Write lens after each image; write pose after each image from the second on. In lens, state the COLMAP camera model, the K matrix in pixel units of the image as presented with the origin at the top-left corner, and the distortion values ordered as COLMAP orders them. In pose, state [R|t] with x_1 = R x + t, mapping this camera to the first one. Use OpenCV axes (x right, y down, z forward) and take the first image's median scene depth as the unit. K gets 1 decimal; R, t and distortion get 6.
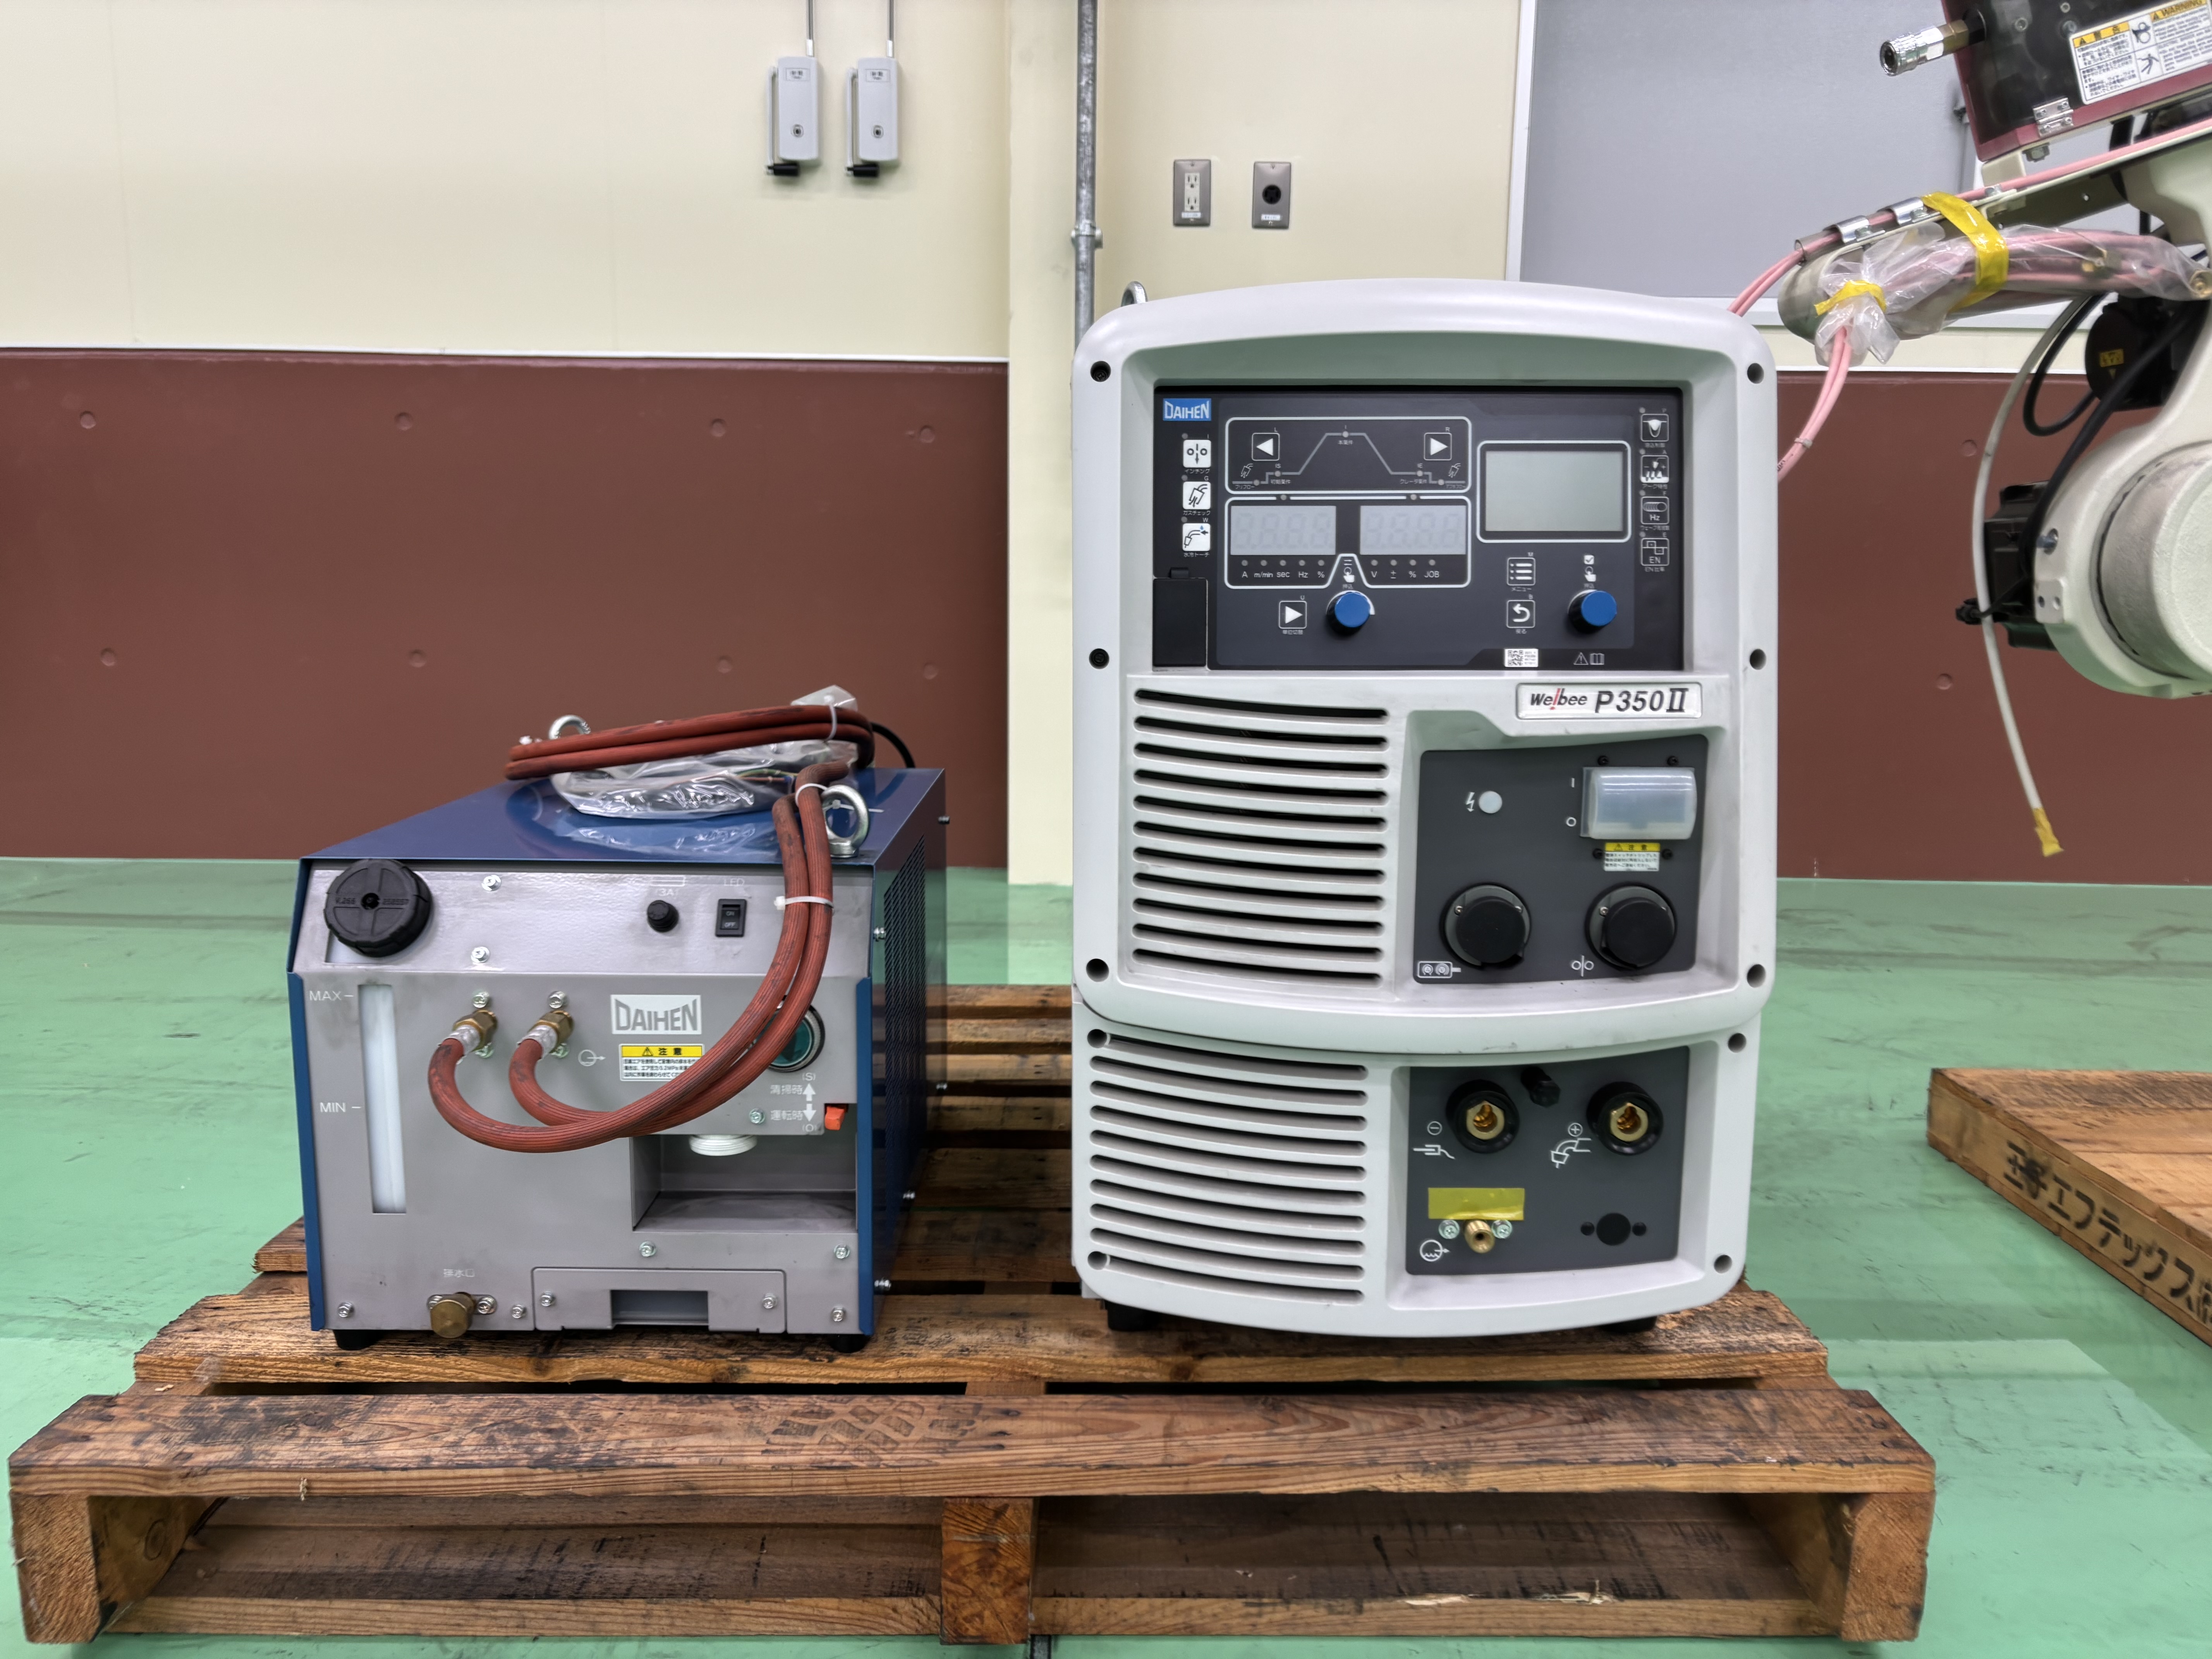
lens RADIAL K [[1660.2, 0, 1105.2], [0, 1660.2, 835.4], [0, 0, 1]] dist [0.010923, -0.010363]
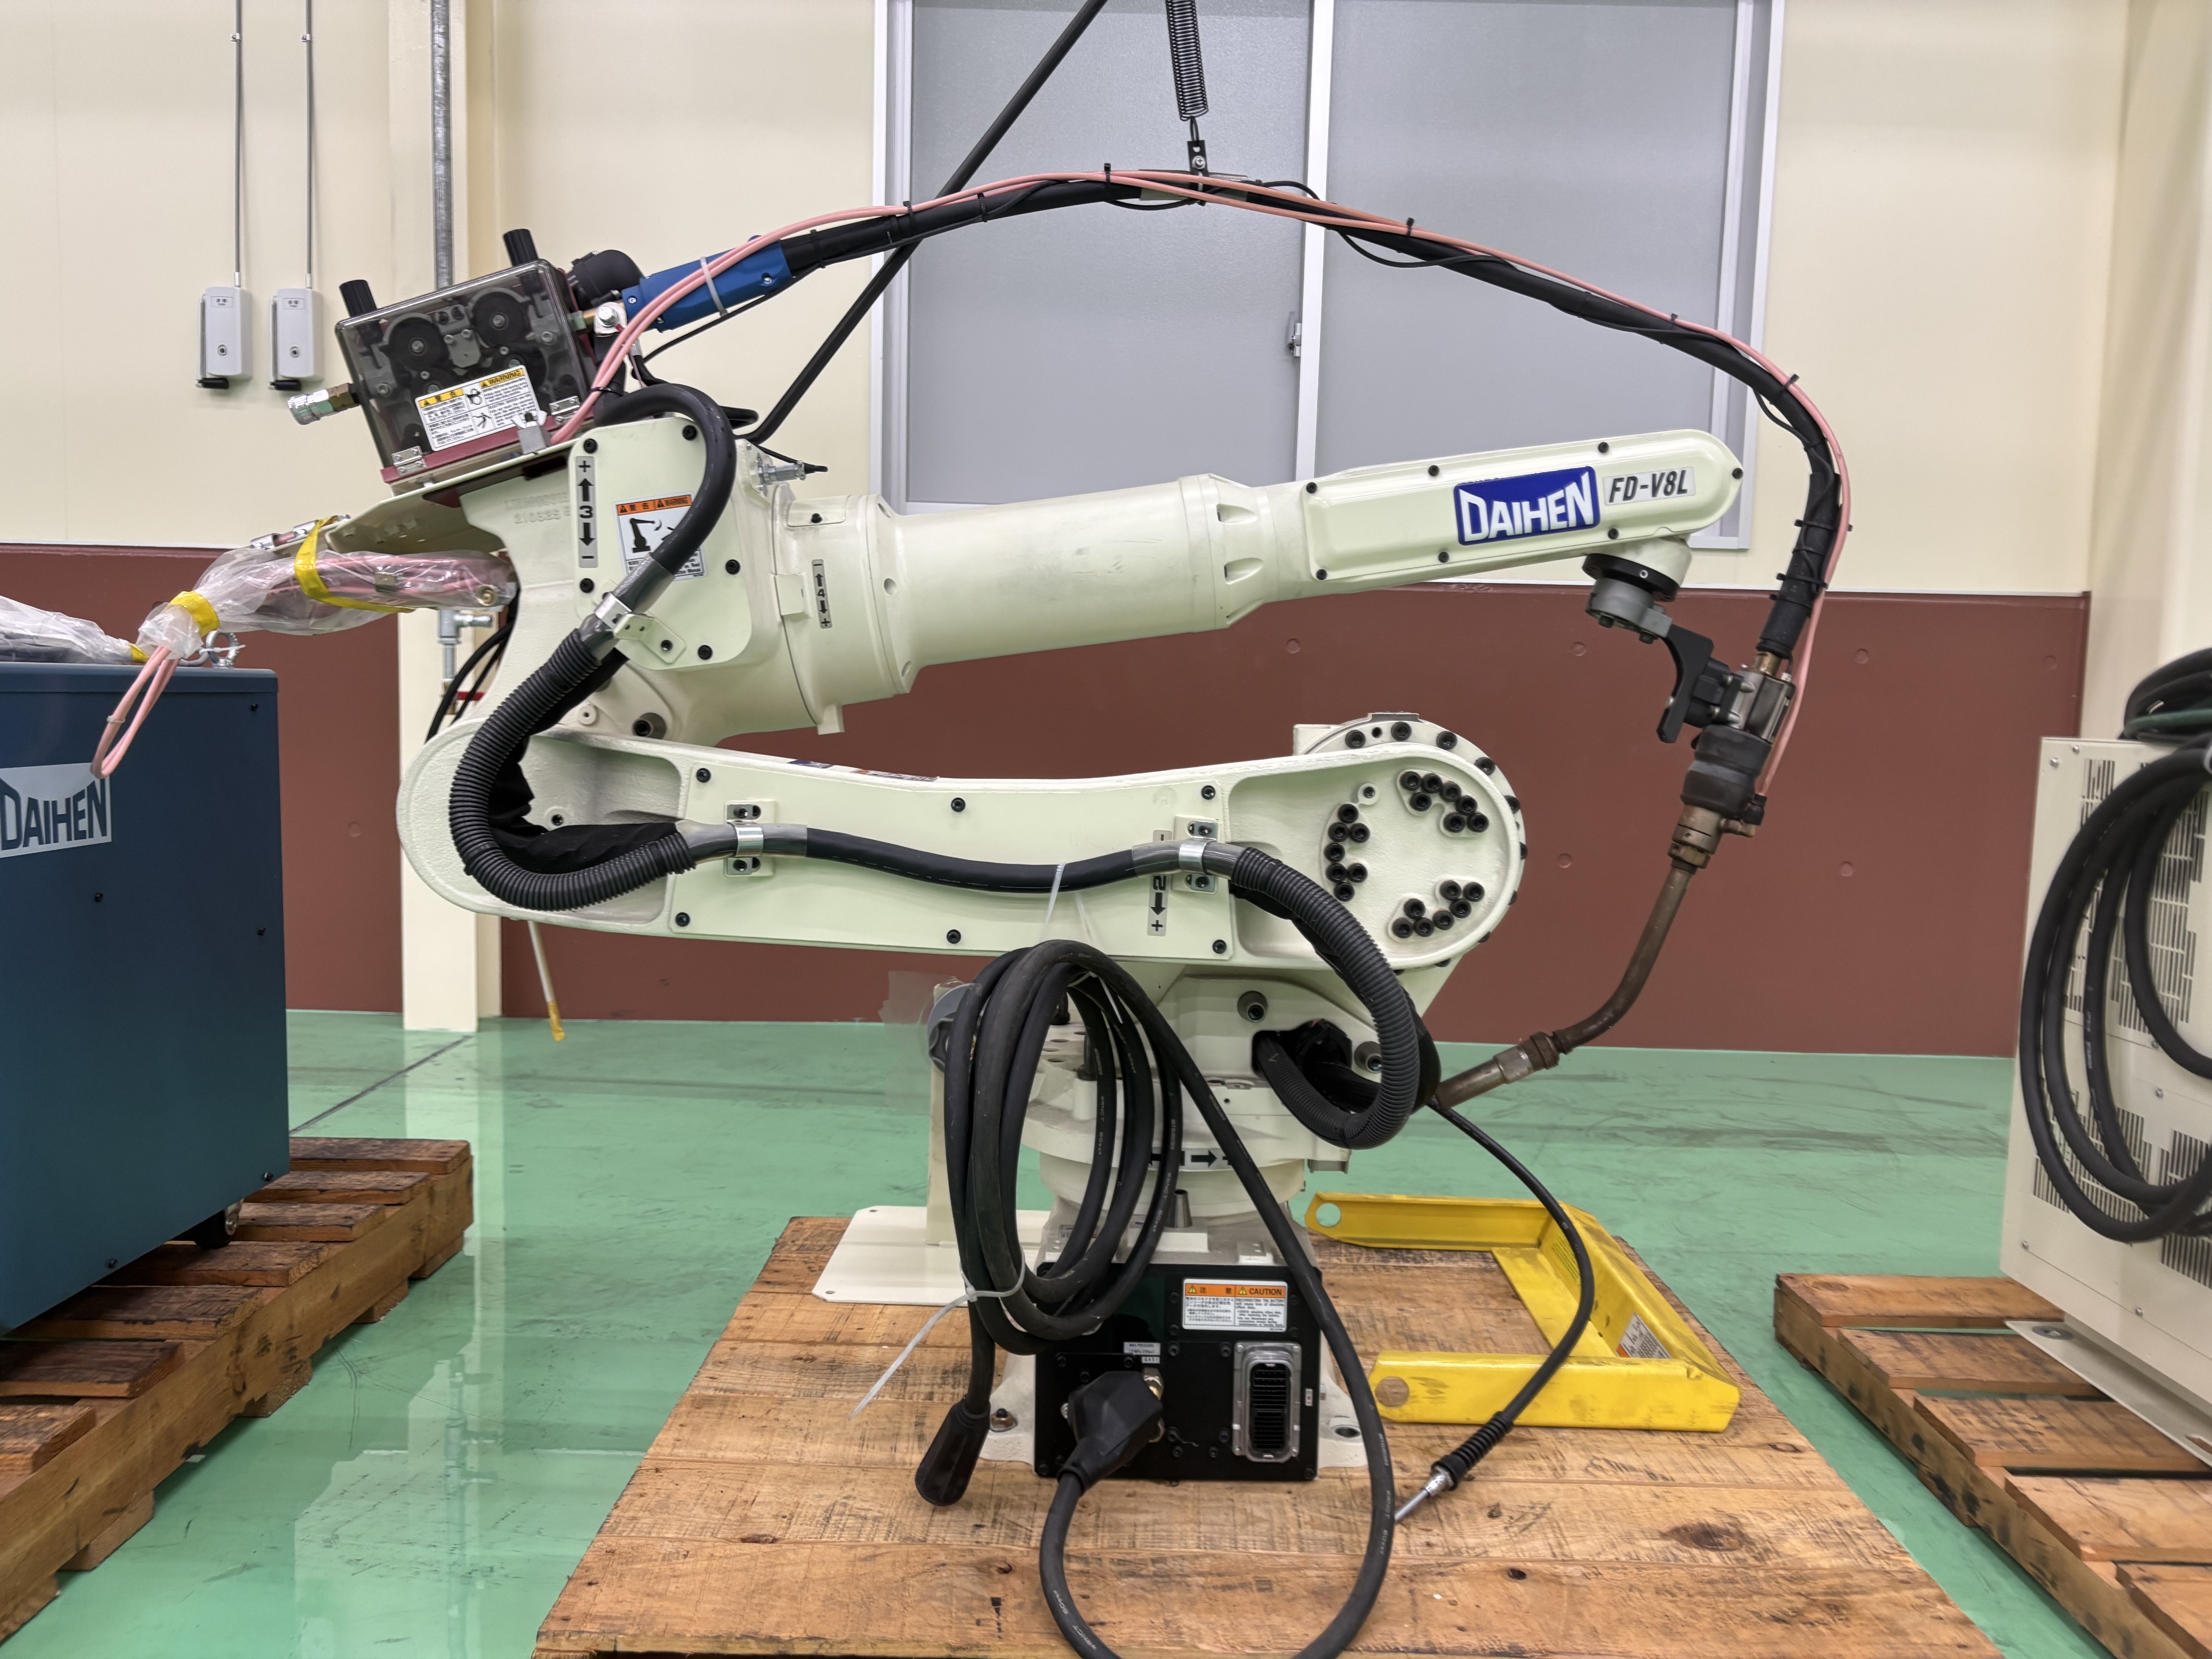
lens RADIAL K [[1660.2, 0, 1110.4], [0, 1660.2, 825.2], [0, 0, 1]] dist [0.010923, -0.010363]
pose [[0.999948, 0.008630, -0.005439, 1.112600], [-0.009028, 0.996914, -0.077983, -0.061653], [0.004750, 0.078029, 0.996940, -0.235946]]
